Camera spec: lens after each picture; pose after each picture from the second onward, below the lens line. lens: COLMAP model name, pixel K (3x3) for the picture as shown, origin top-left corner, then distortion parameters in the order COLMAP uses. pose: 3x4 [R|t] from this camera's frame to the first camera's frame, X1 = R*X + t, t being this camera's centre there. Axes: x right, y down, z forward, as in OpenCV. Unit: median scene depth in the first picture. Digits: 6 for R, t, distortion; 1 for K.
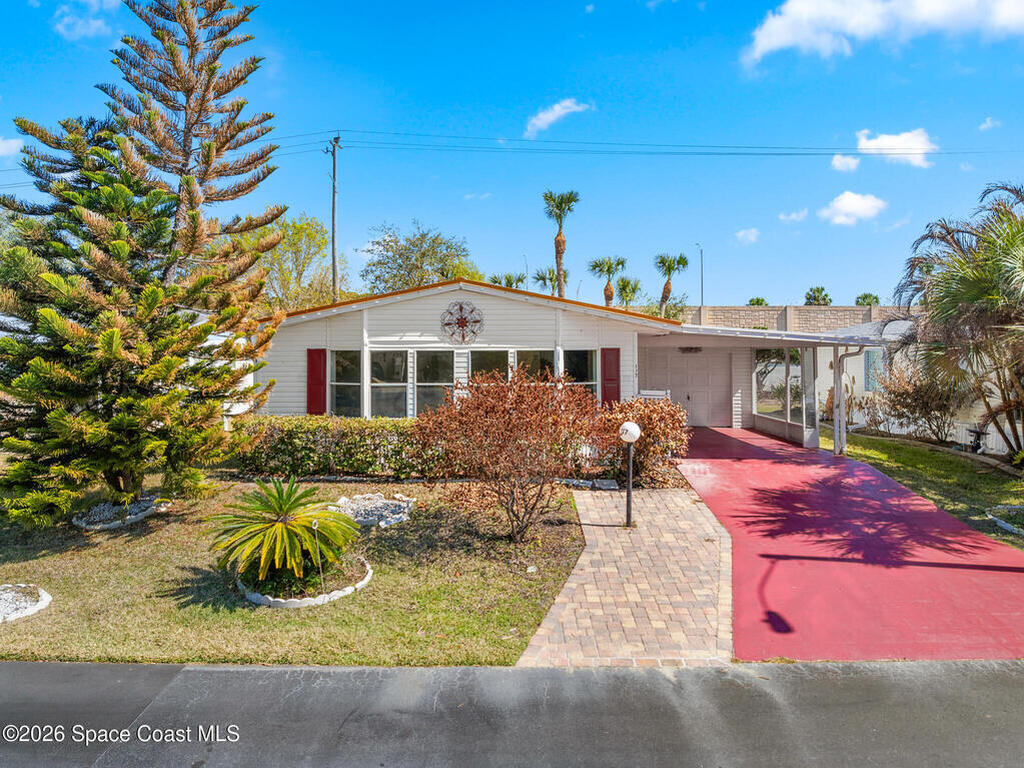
lens RADIAL K [[731.7, 0, 512.3], [0, 731.7, 348.1], [0, 0, 1]] dist [-0.005643, -0.002963]
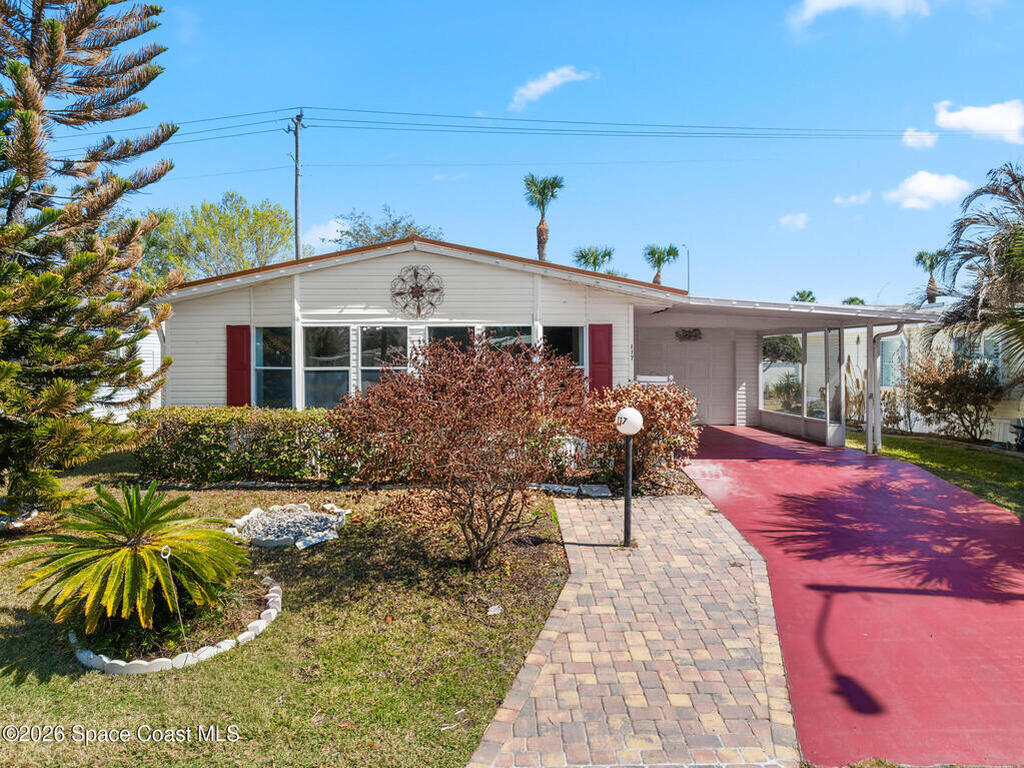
lens RADIAL K [[724.8, 0, 512.0], [0, 724.8, 384.0], [0, 0, 1]] dist [-0.019724, -0.000409]
pose [[0.999775, -0.001070, 0.021173, 0.021206], [0.000256, 0.999263, 0.038396, 0.041008], [-0.021199, -0.038382, 0.999038, 0.224444]]
